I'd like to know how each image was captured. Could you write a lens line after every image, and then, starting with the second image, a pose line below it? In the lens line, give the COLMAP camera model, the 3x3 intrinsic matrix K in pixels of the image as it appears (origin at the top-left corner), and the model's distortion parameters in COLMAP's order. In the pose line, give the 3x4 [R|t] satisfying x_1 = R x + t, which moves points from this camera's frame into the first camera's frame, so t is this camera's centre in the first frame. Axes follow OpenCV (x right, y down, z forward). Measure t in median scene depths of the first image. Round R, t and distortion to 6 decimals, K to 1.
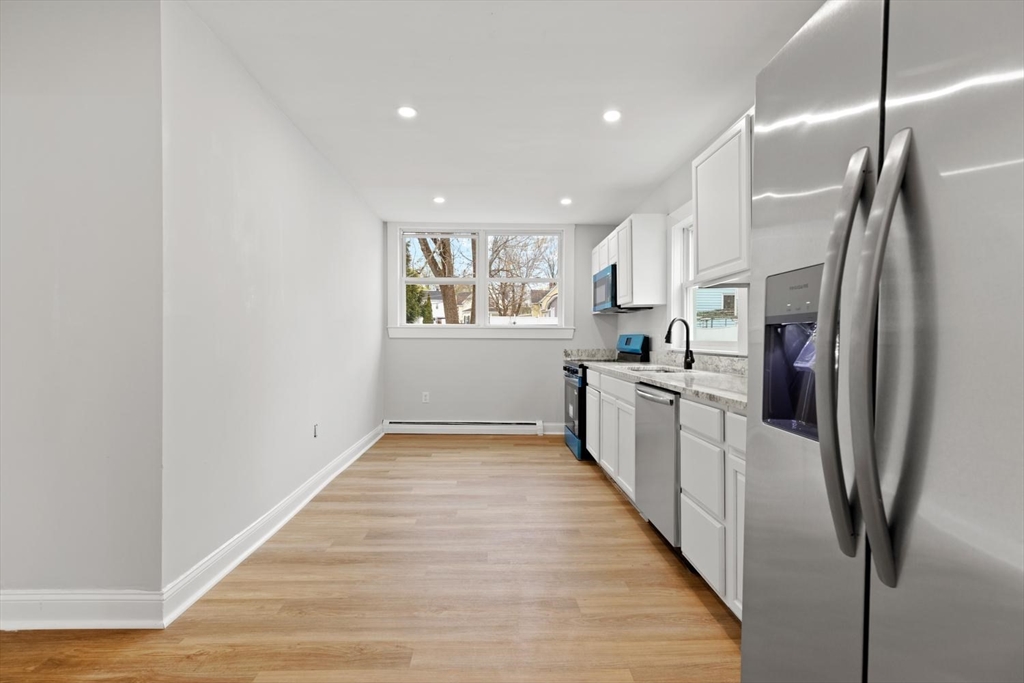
lens RADIAL K [[466.8, 0, 503.2], [0, 466.8, 343.5], [0, 0, 1]] dist [0.008837, -0.000808]
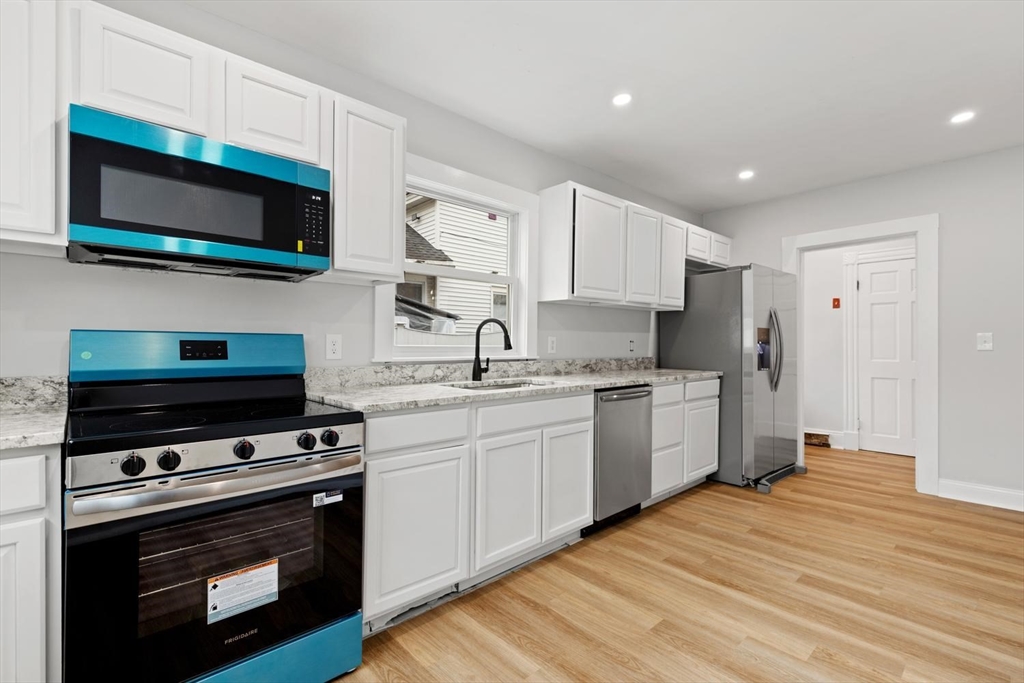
lens RADIAL K [[466.8, 0, 507.9], [0, 466.8, 341.6], [0, 0, 1]] dist [0.008837, -0.000808]
pose [[-0.661647, -0.004781, 0.749800, -0.280613], [-0.001120, 0.999985, 0.005388, -0.020614], [-0.749815, 0.002726, -0.661642, 1.639631]]
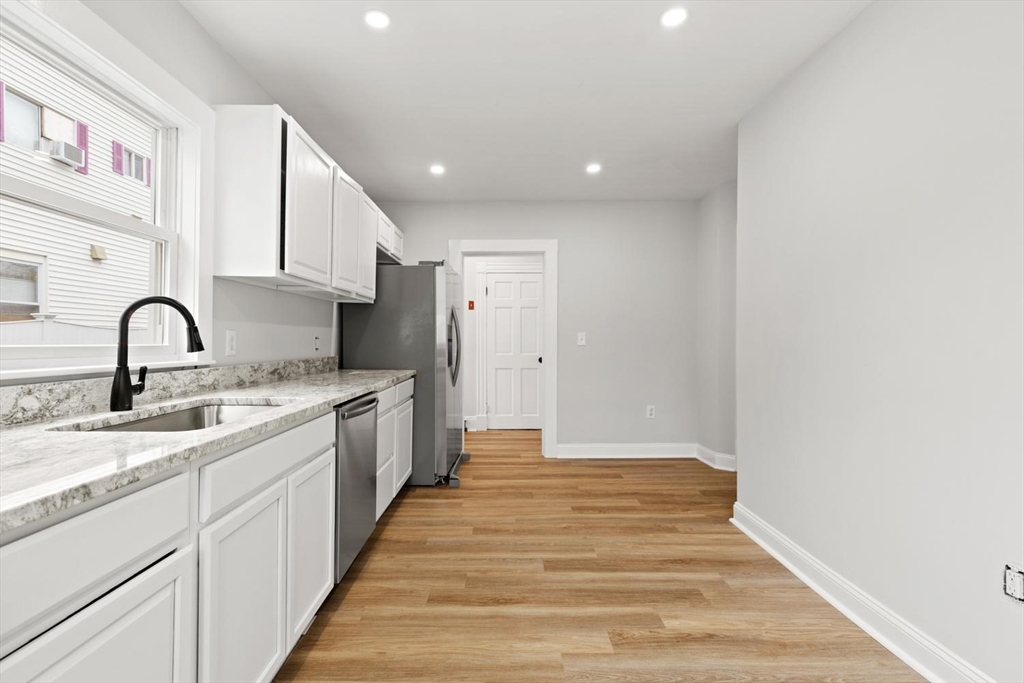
lens RADIAL K [[466.8, 0, 508.8], [0, 466.8, 342.0], [0, 0, 1]] dist [0.008837, -0.000808]
pose [[-0.999894, -0.008741, 0.011683, 0.025195], [-0.008623, 0.999912, 0.010069, -0.019500], [-0.011770, 0.009967, -0.999881, 1.571372]]
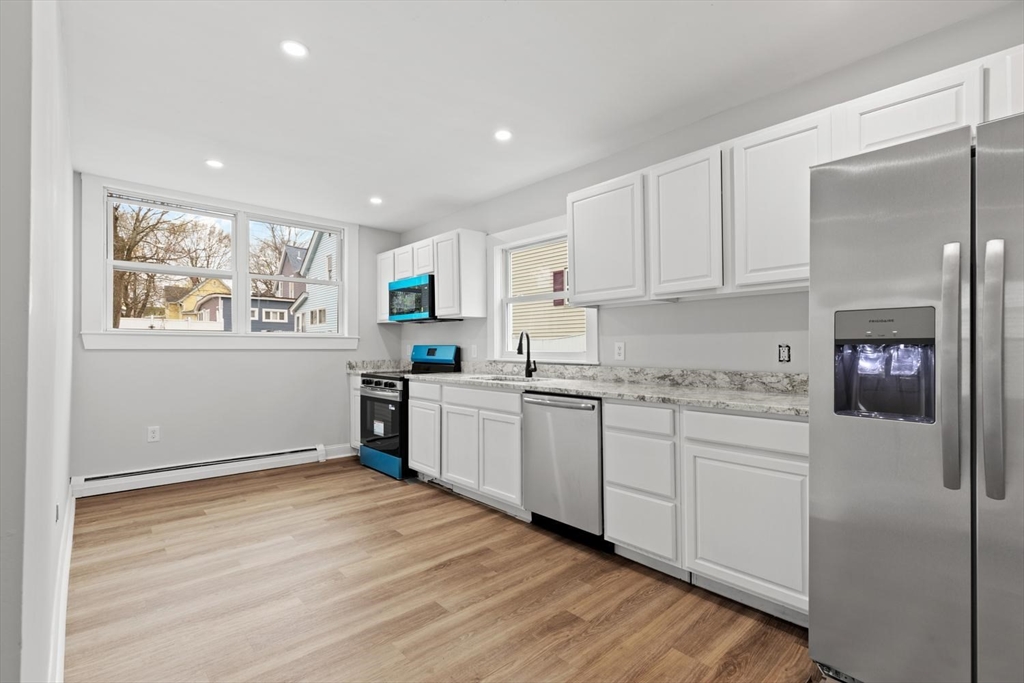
lens RADIAL K [[466.8, 0, 508.7], [0, 466.8, 340.4], [0, 0, 1]] dist [0.008837, -0.000808]
pose [[0.756740, 0.007016, 0.653678, -0.402763], [0.008003, 0.999768, -0.019996, -0.012093], [-0.653667, 0.020363, 0.756508, 0.205006]]
